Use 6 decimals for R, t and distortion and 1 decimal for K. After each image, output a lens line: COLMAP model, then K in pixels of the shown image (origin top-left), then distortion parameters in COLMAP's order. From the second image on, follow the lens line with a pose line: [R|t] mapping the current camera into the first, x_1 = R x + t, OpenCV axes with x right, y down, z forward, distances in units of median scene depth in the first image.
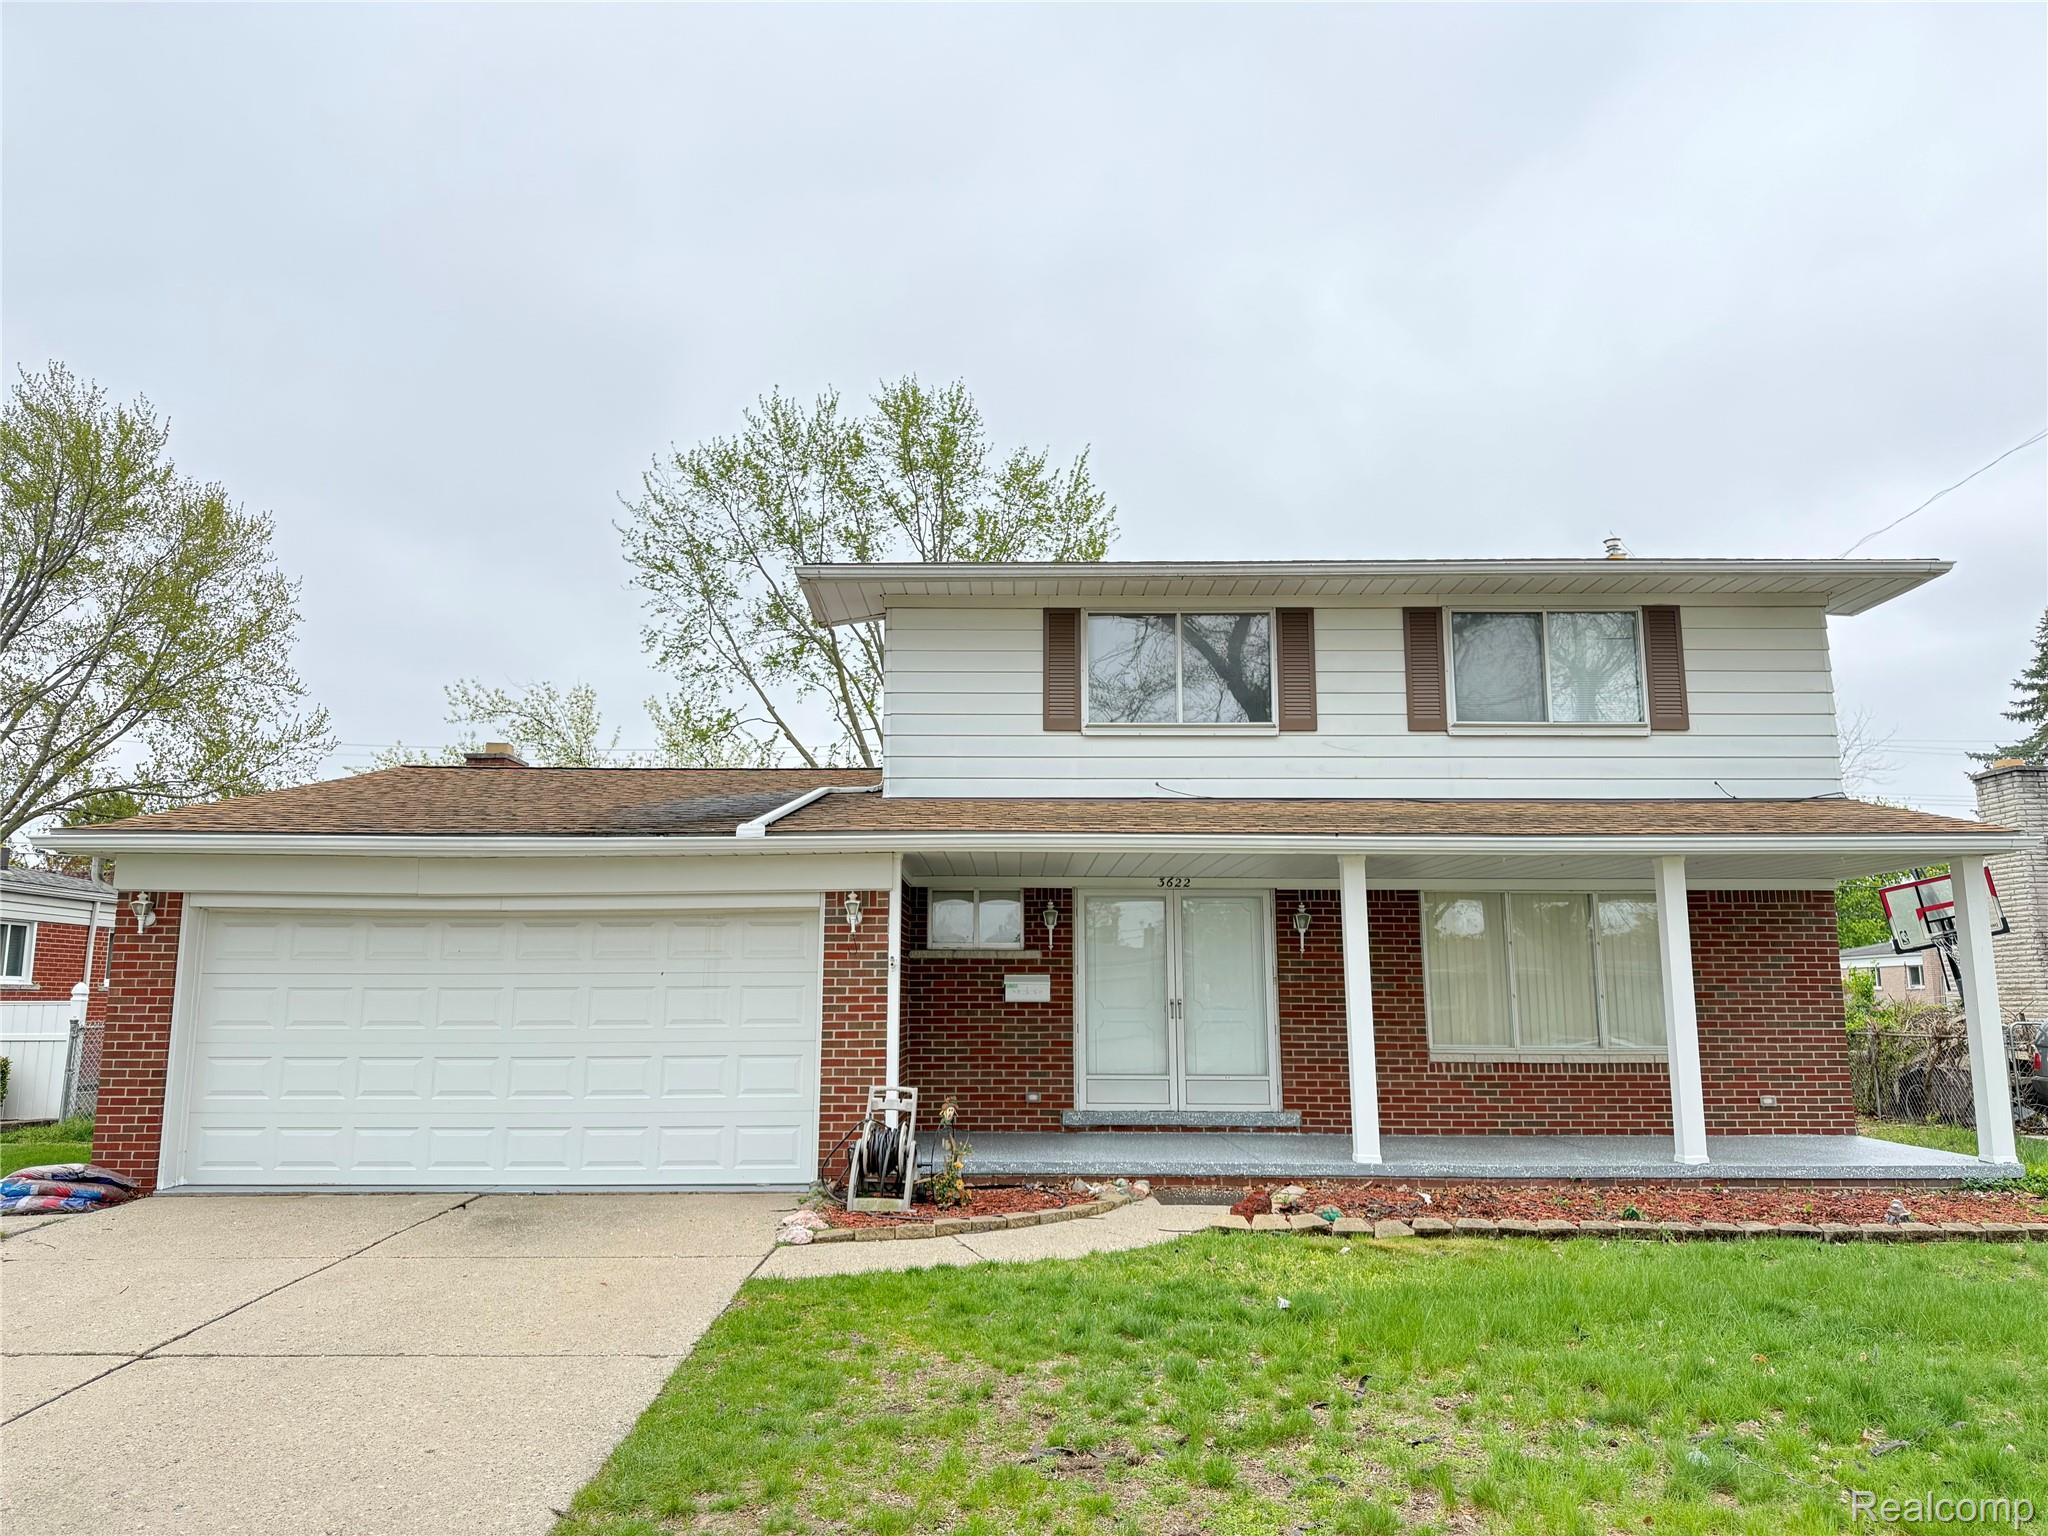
lens RADIAL K [[1456.5, 0, 1017.3], [0, 1456.5, 747.2], [0, 0, 1]] dist [0.062626, -0.087421]
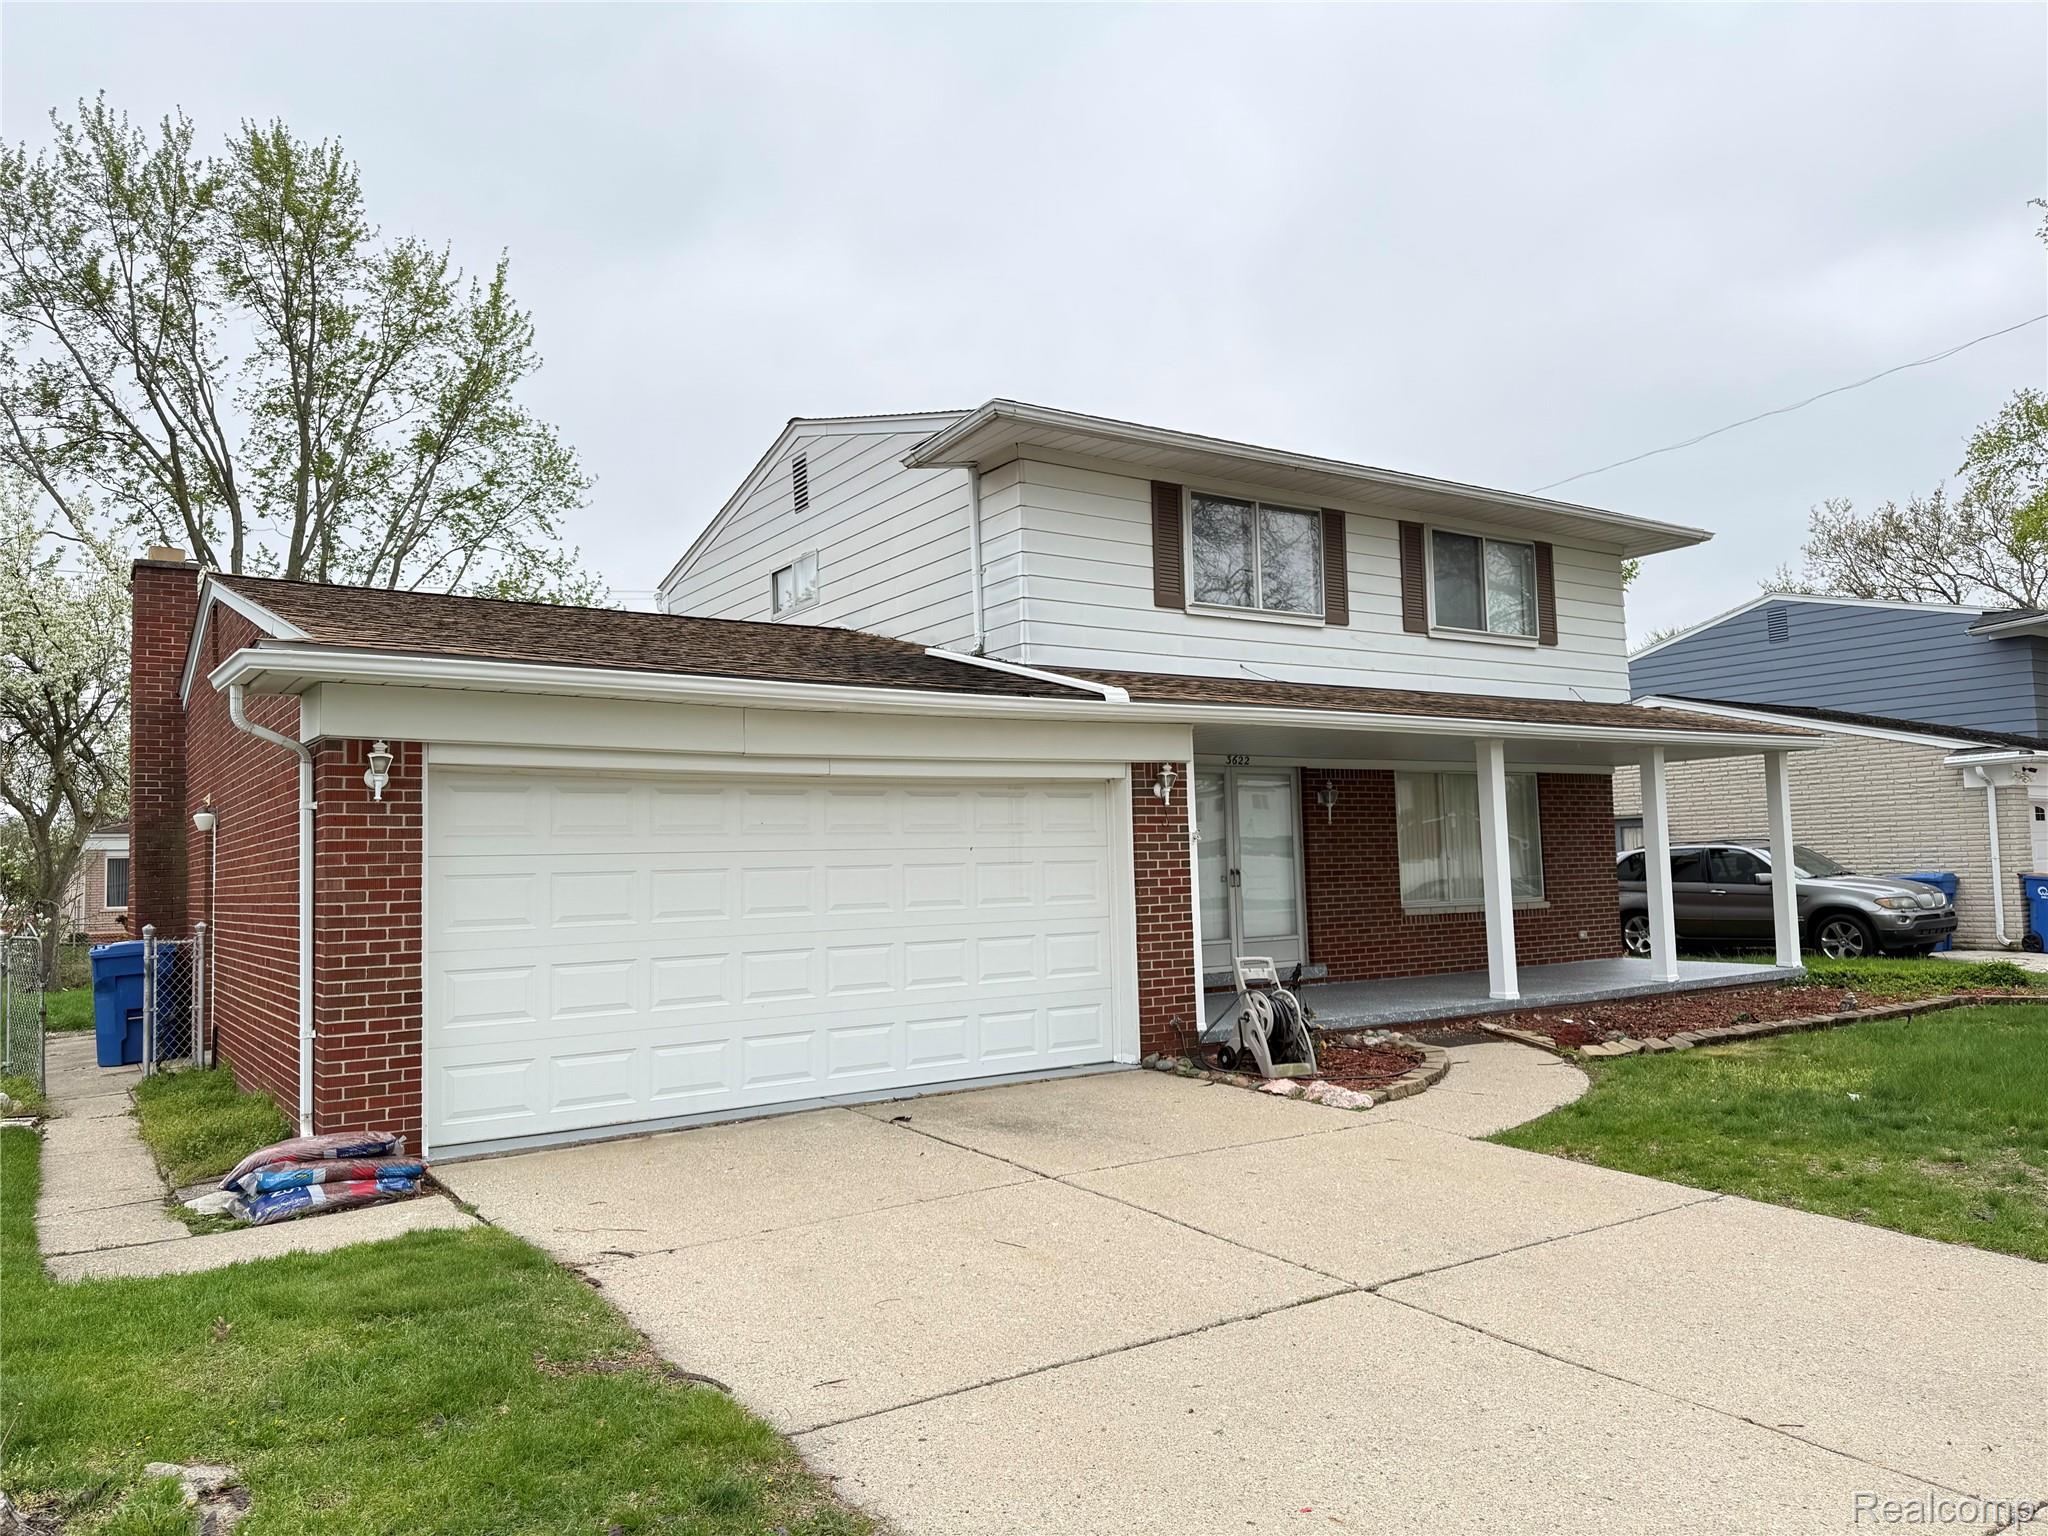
lens RADIAL K [[1456.5, 0, 1033.1], [0, 1456.5, 775.0], [0, 0, 1]] dist [0.062626, -0.087421]
pose [[0.822622, 0.015137, 0.568386, -0.623436], [-0.072882, 0.994206, 0.079004, 0.031705], [-0.563898, -0.106416, 0.818960, 0.221241]]
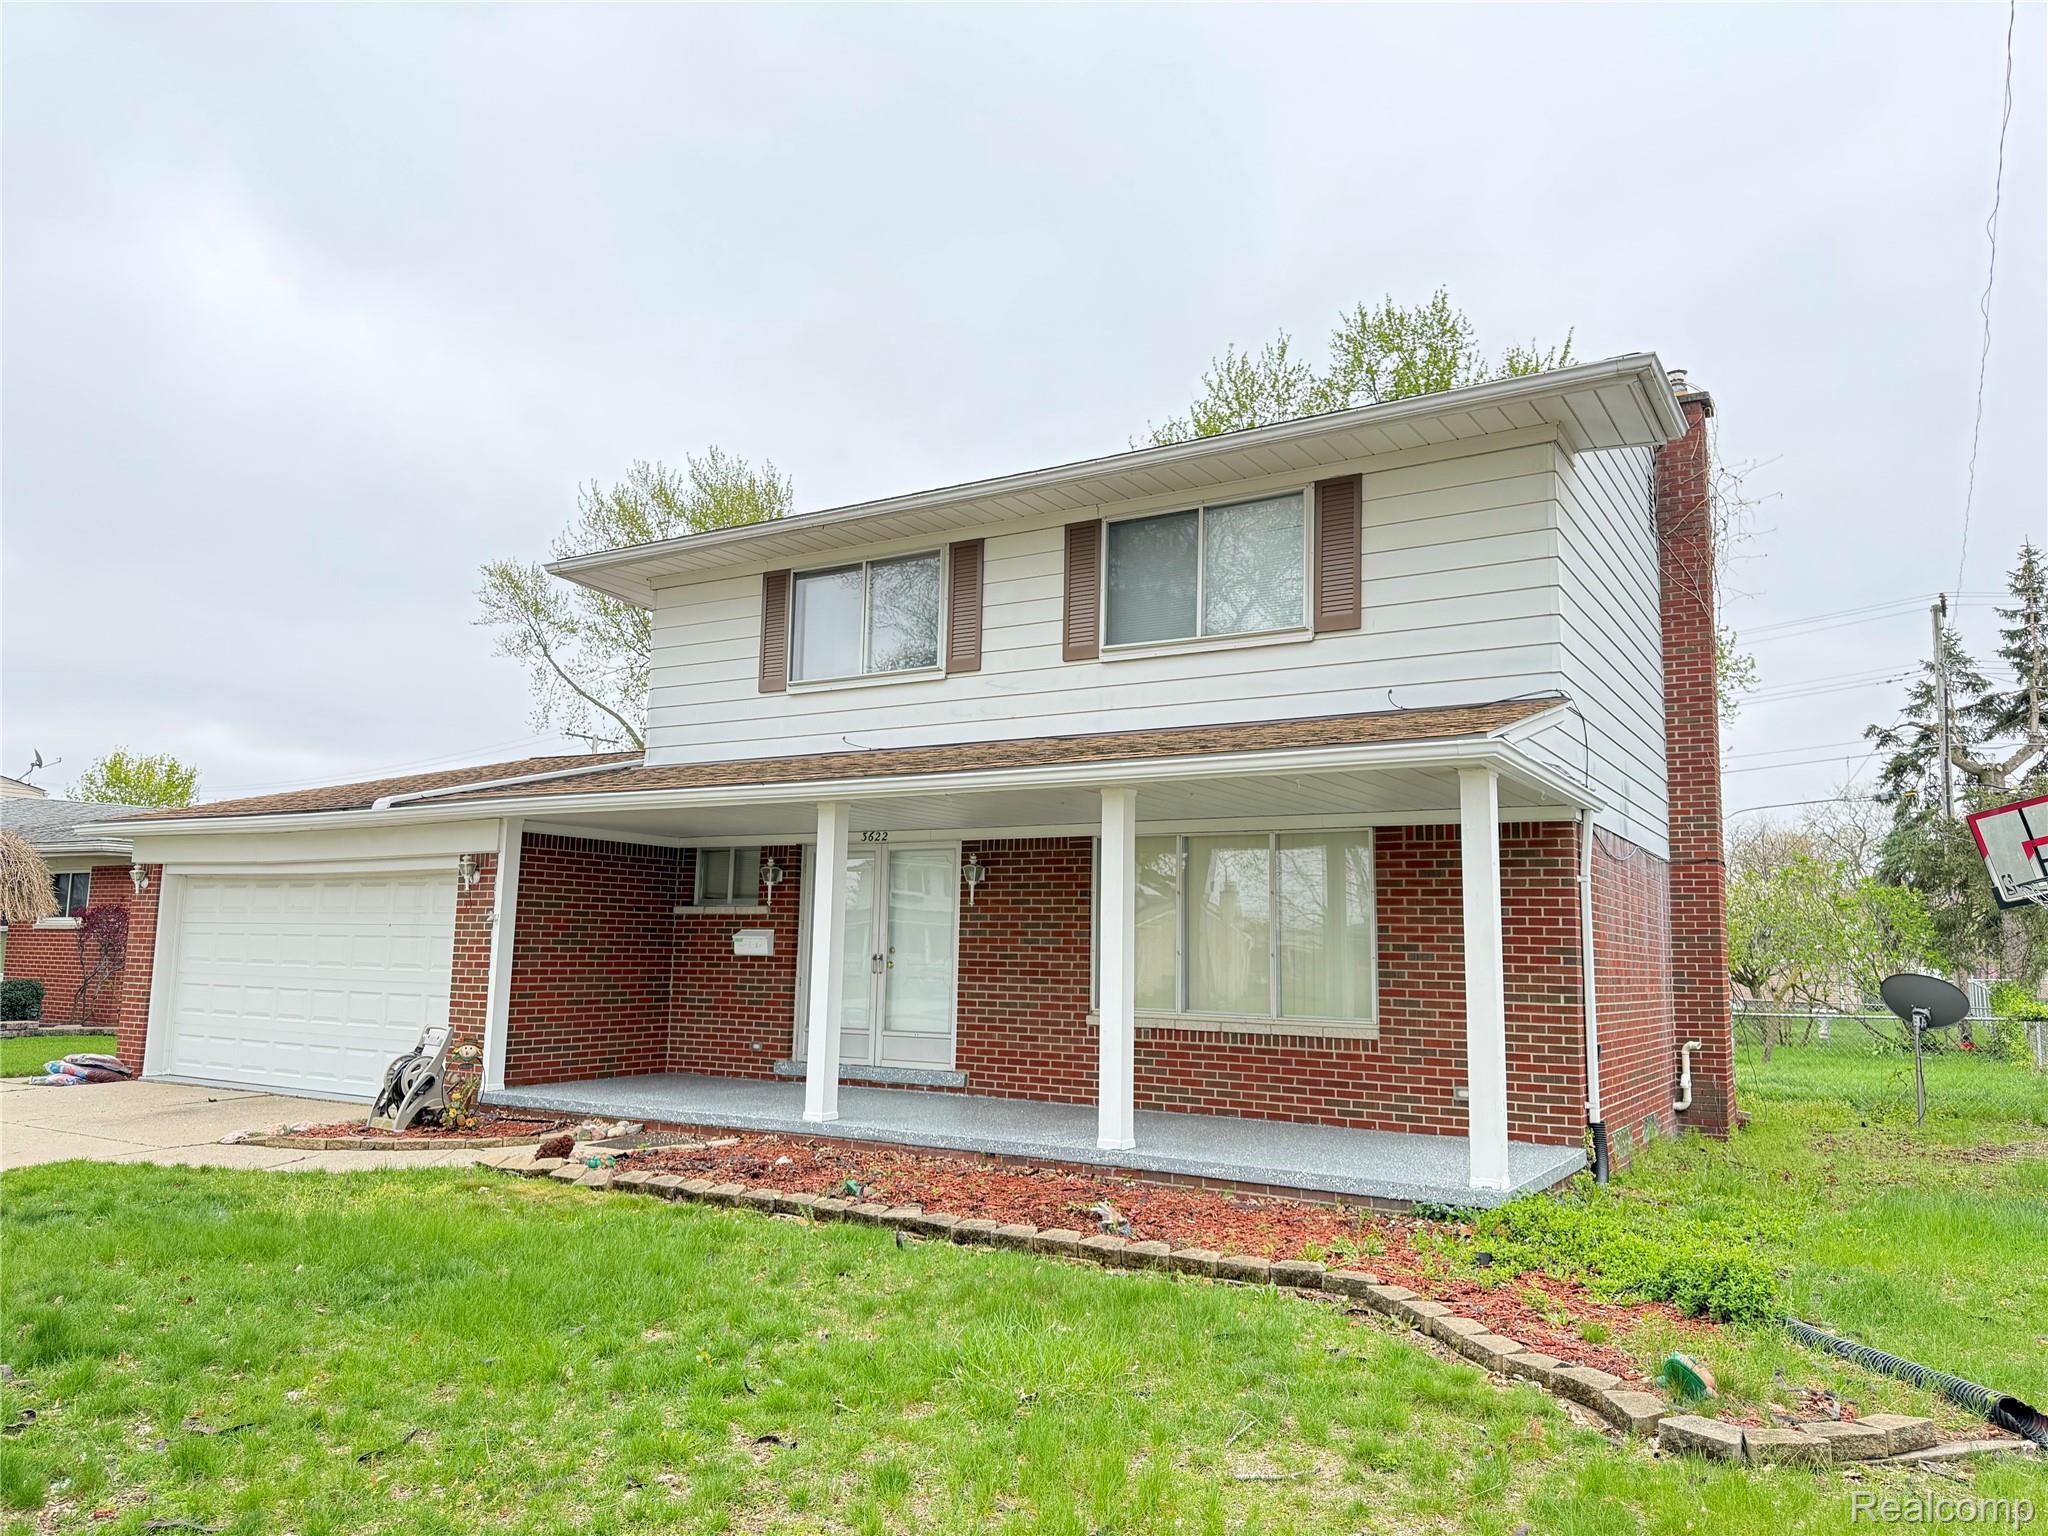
lens RADIAL K [[1456.5, 0, 1008.2], [0, 1456.5, 768.5], [0, 0, 1]] dist [0.062626, -0.087421]
pose [[0.846555, -0.052325, -0.529722, 0.720270], [0.073275, 0.997138, 0.018606, 0.036005], [0.527233, -0.054567, 0.847967, 0.218693]]
